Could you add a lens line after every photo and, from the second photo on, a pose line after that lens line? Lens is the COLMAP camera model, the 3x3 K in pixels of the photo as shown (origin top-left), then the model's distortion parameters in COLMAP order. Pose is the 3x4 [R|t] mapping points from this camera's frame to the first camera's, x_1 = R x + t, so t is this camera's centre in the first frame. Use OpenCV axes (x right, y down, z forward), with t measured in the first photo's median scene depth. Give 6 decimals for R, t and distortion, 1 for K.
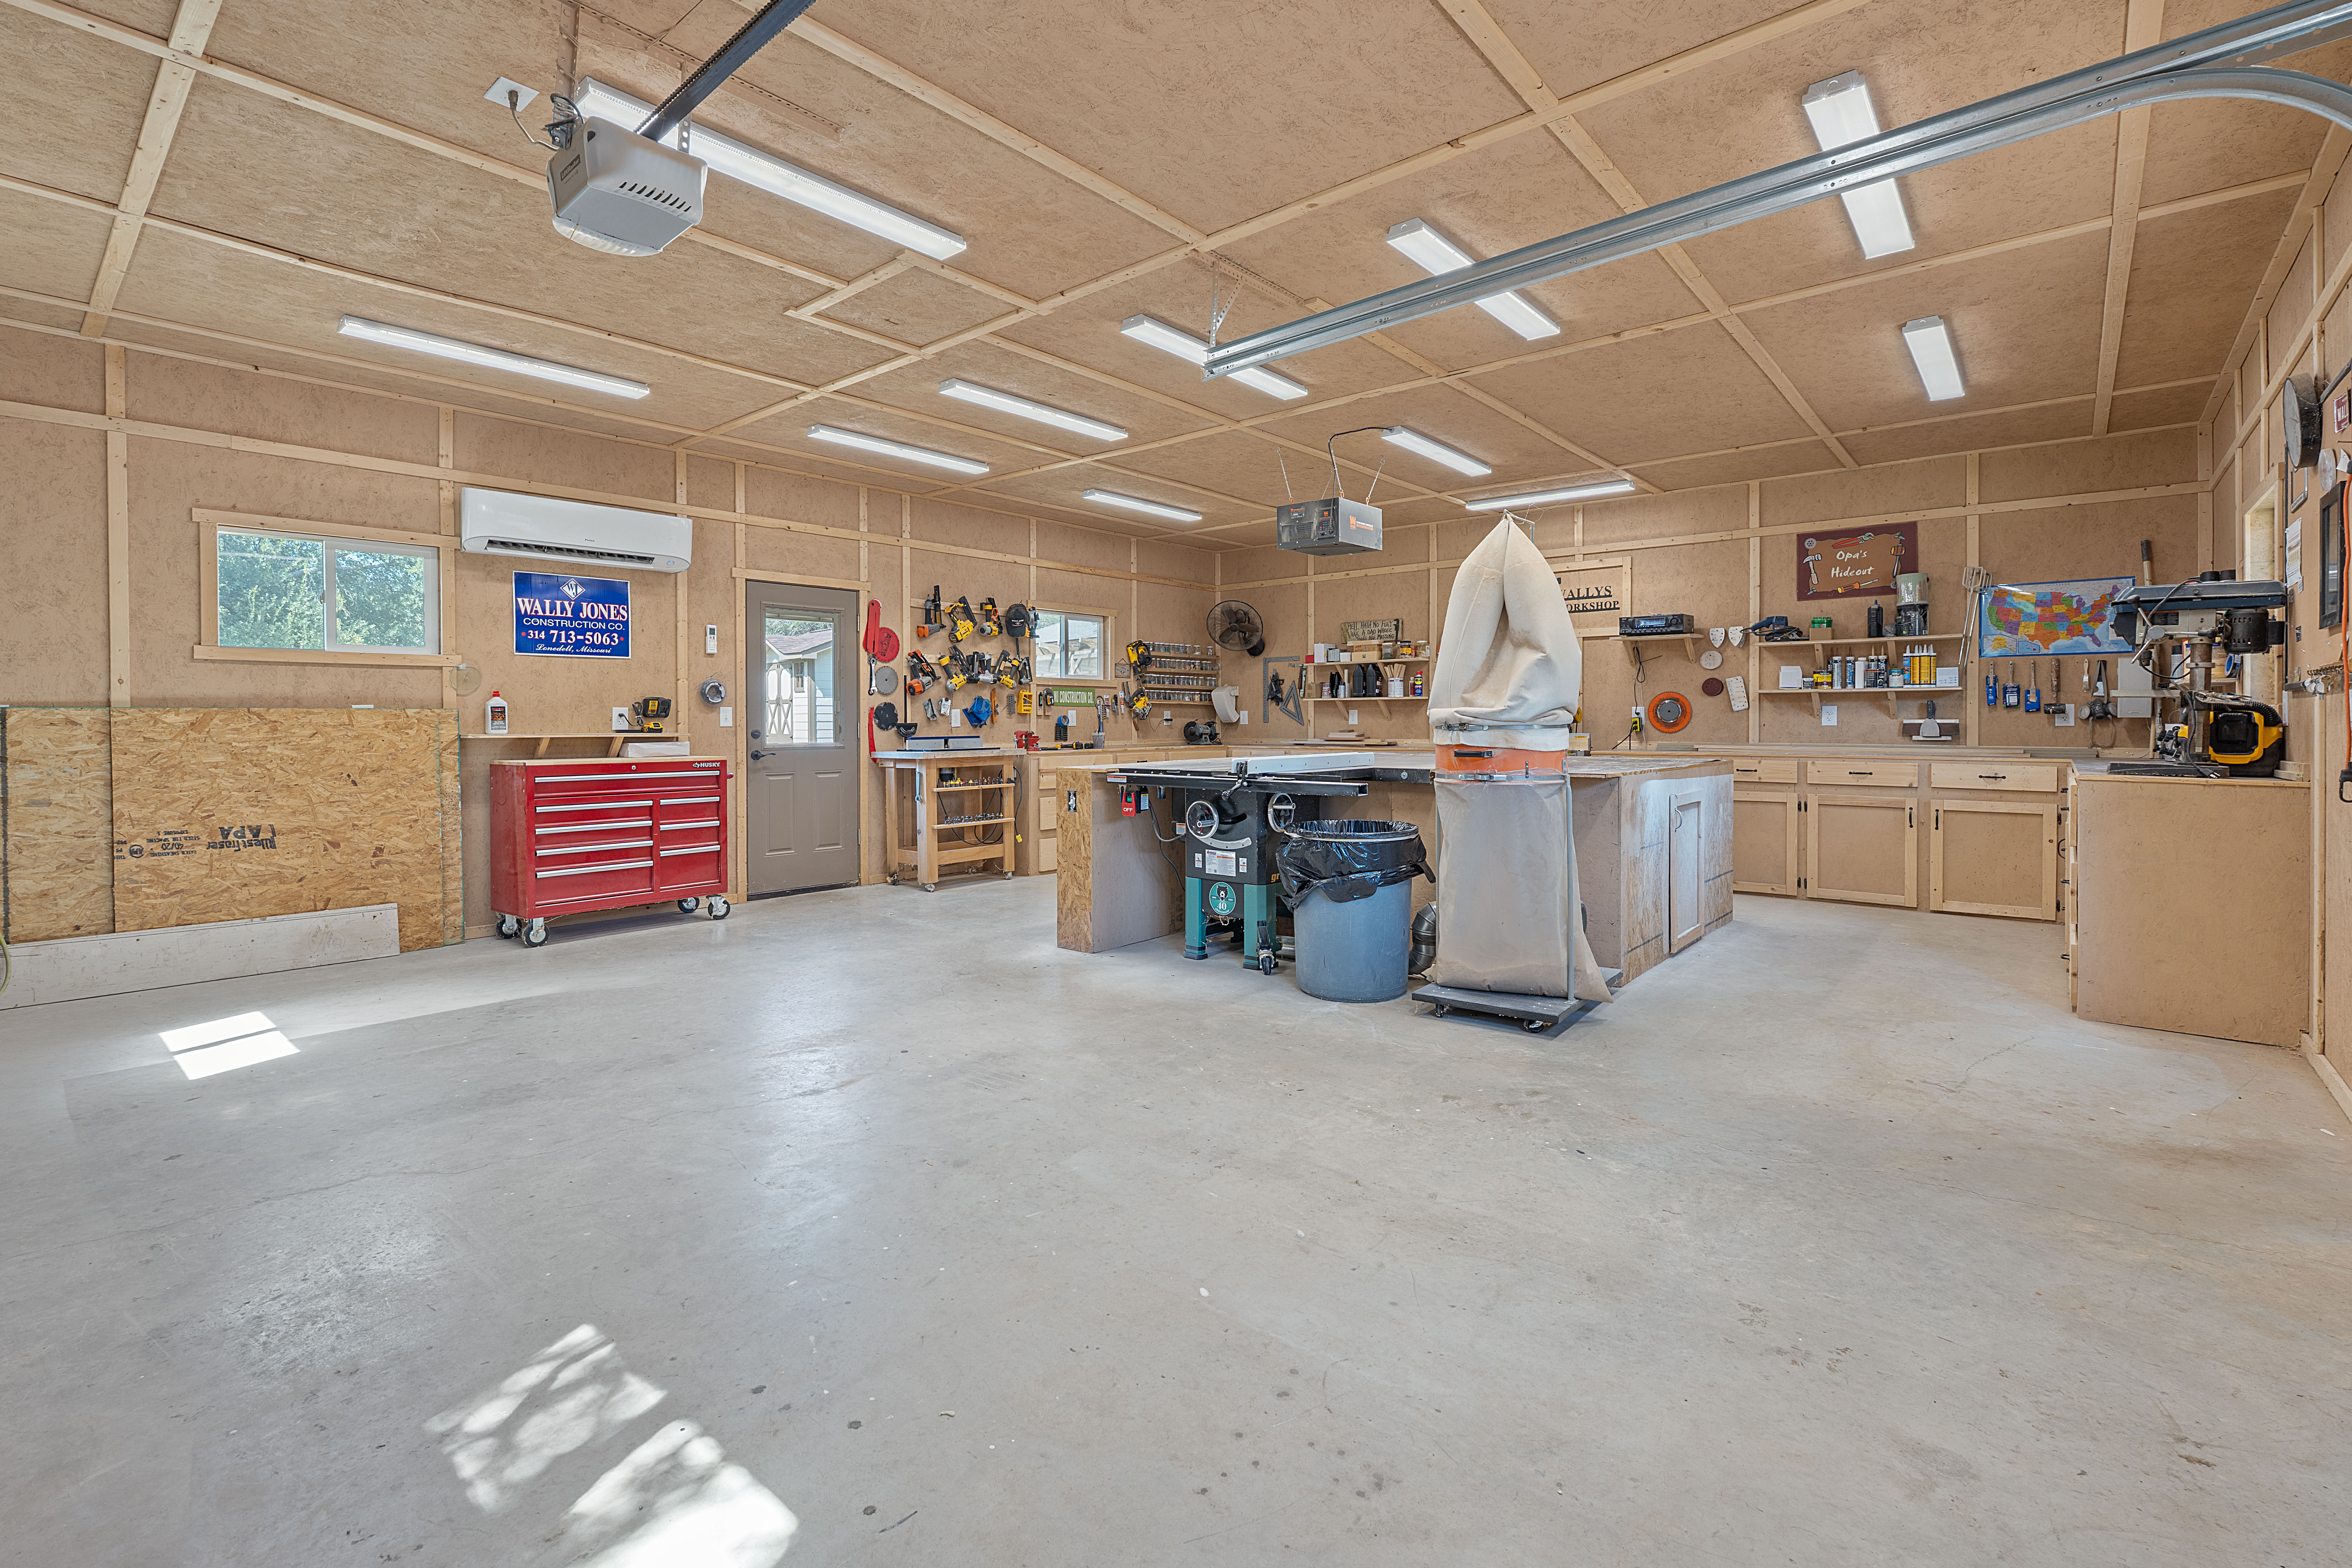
lens RADIAL K [[1050.3, 0, 1173.9], [0, 1050.3, 725.6], [0, 0, 1]] dist [-0.011589, 0.004366]
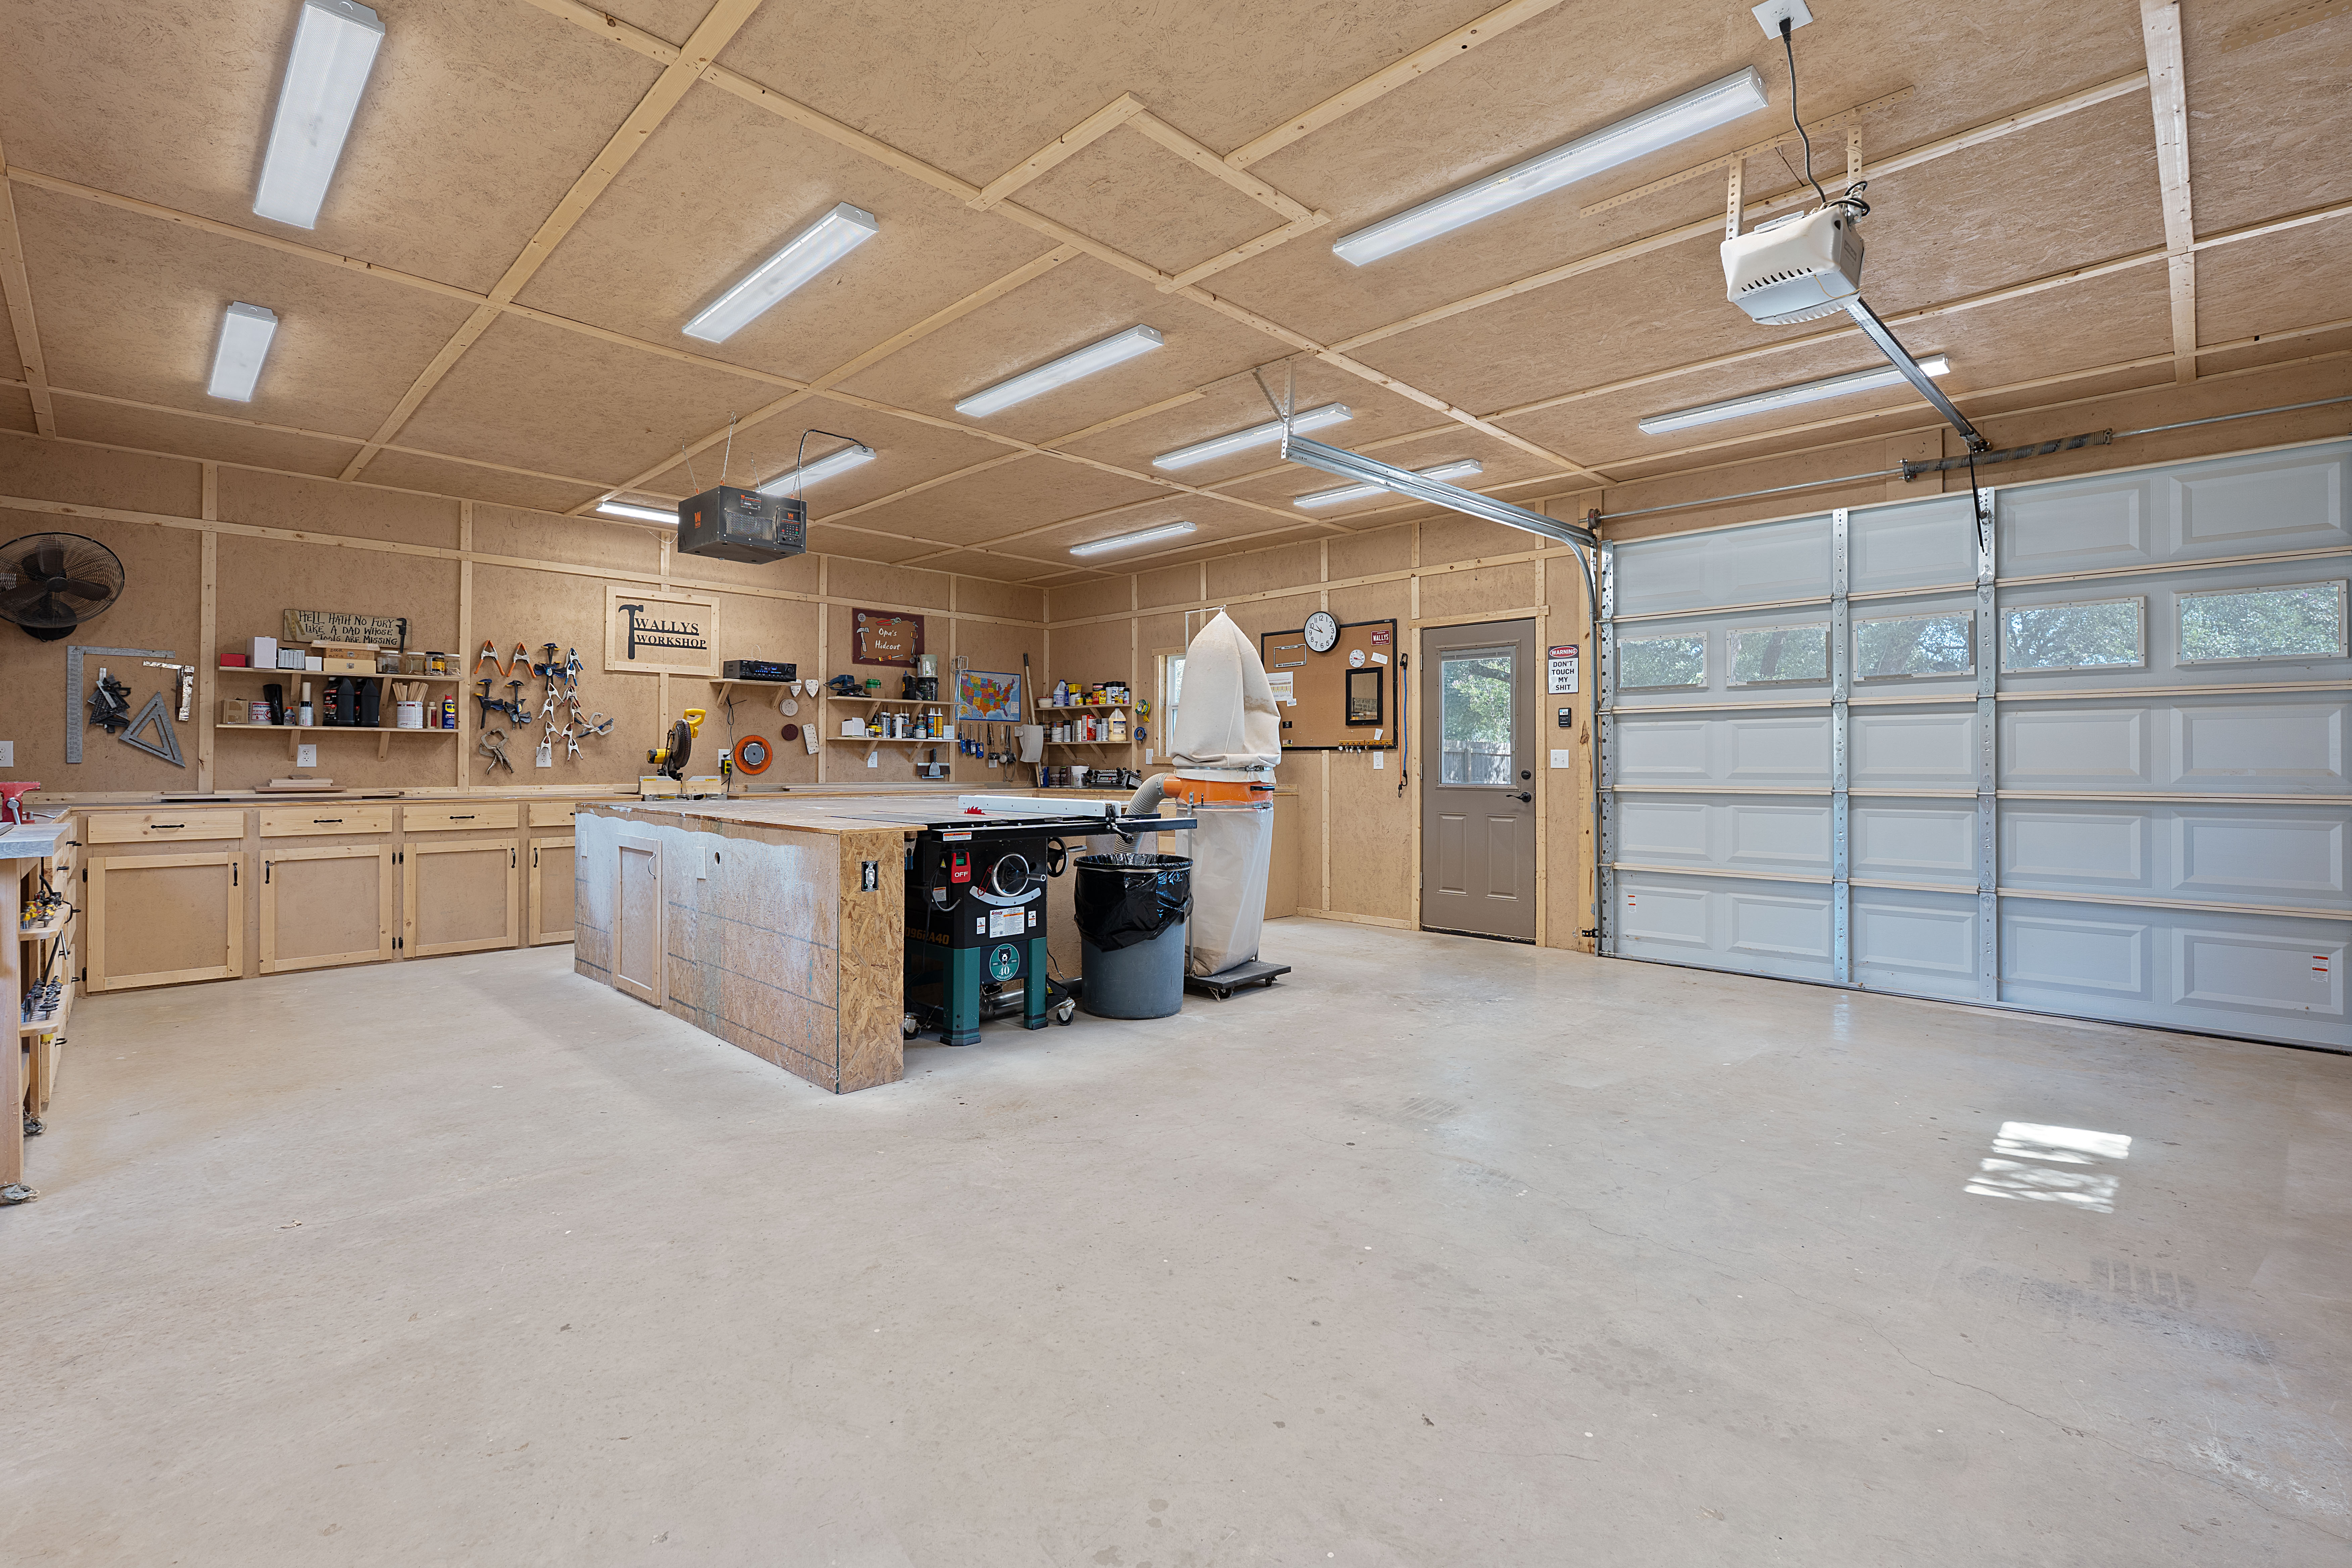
lens RADIAL K [[1043.7, 0, 1178.8], [0, 1043.7, 752.8], [0, 0, 1]] dist [-0.004063, 0.000097]
pose [[0.079528, 0.012832, 0.996750, -0.605989], [0.002086, 0.999913, -0.013039, -0.000607], [-0.996830, 0.003116, 0.079495, 0.574382]]
